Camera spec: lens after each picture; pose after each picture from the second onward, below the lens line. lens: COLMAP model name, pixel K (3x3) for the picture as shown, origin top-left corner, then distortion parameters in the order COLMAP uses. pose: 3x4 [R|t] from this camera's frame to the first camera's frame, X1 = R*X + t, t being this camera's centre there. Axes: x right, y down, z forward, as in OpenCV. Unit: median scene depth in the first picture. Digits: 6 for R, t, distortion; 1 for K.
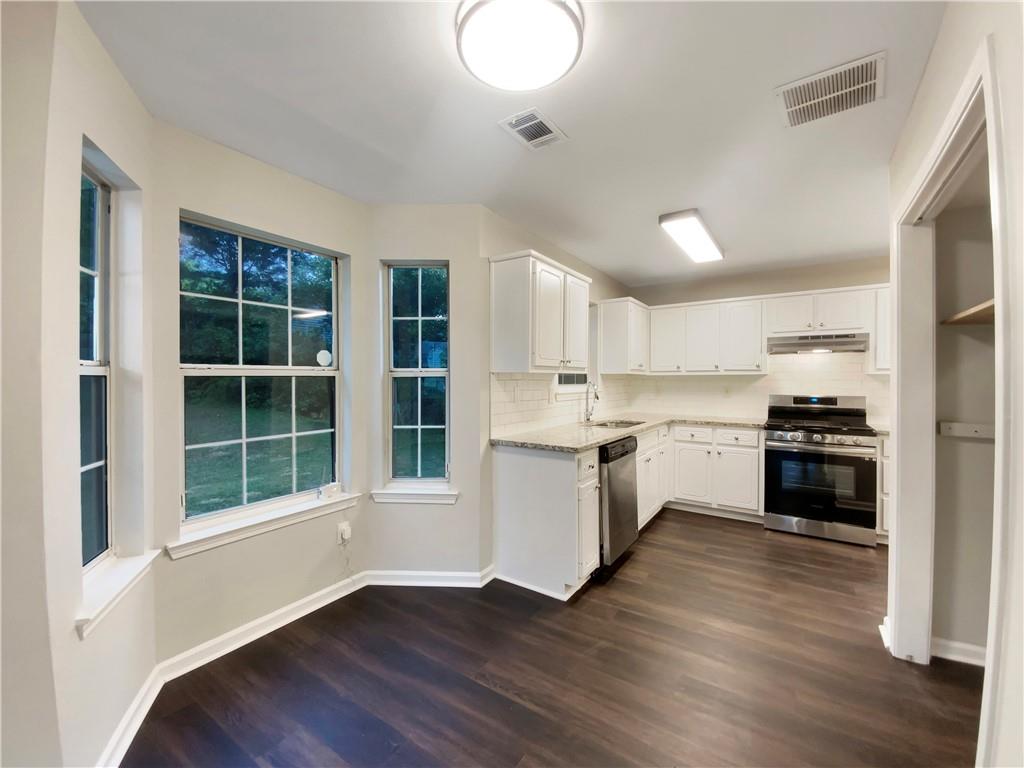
lens RADIAL K [[417.4, 0, 513.1], [0, 417.4, 382.4], [0, 0, 1]] dist [0.000347, -0.010478]
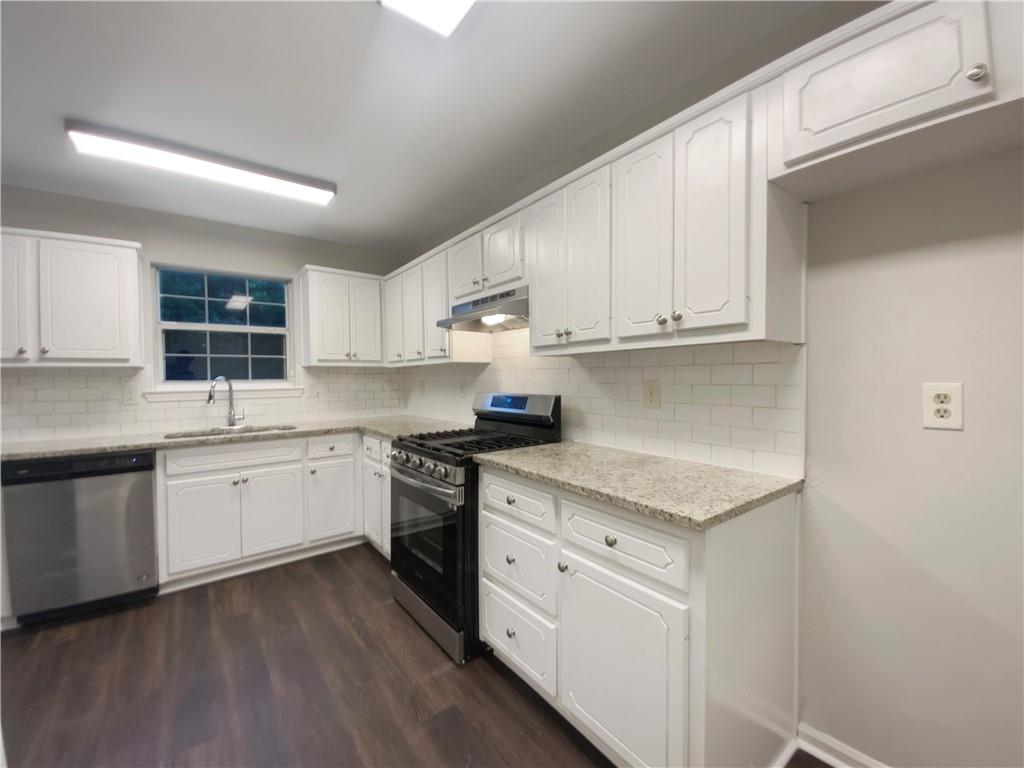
lens RADIAL K [[417.4, 0, 513.1], [0, 417.4, 382.4], [0, 0, 1]] dist [0.000347, -0.010478]
pose [[0.949835, -0.012619, -0.312496, 0.967499], [0.015843, 0.999844, 0.007778, 0.010488], [0.312349, -0.012339, 0.949887, 0.422954]]
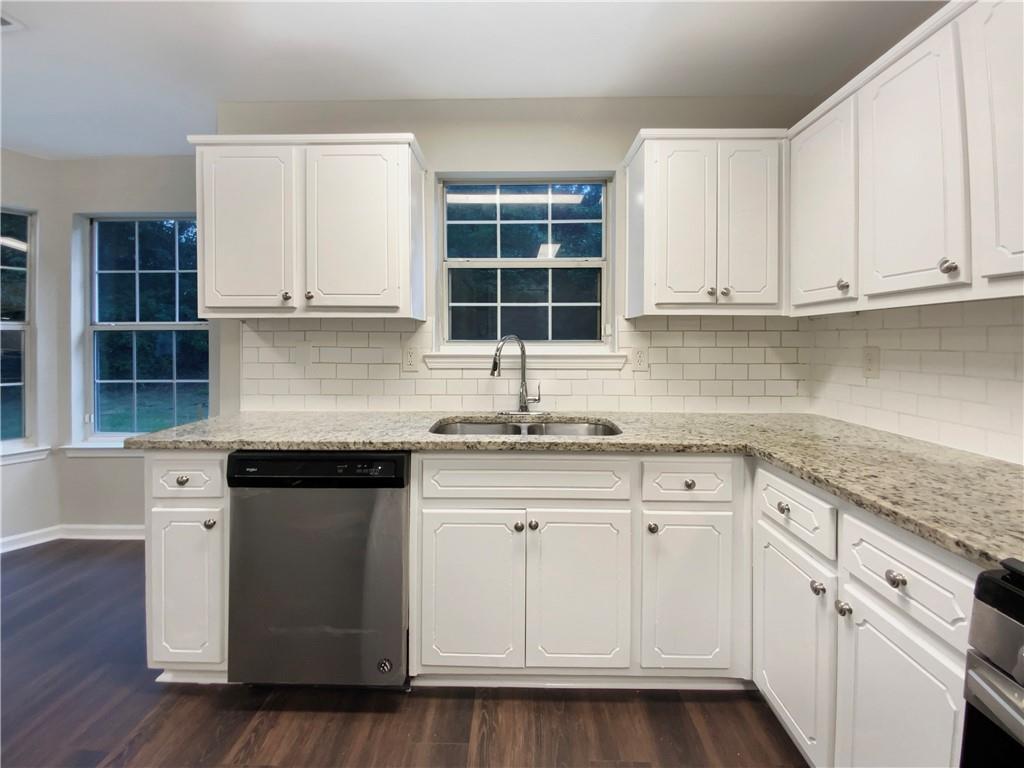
lens RADIAL K [[431.8, 0, 509.0], [0, 431.8, 343.0], [0, 0, 1]] dist [-0.002417, -0.000496]
pose [[0.542220, -0.000262, -0.840237, 0.629410], [-0.002548, 0.999995, -0.001956, 0.009298], [0.840233, 0.003202, 0.542216, 0.718537]]
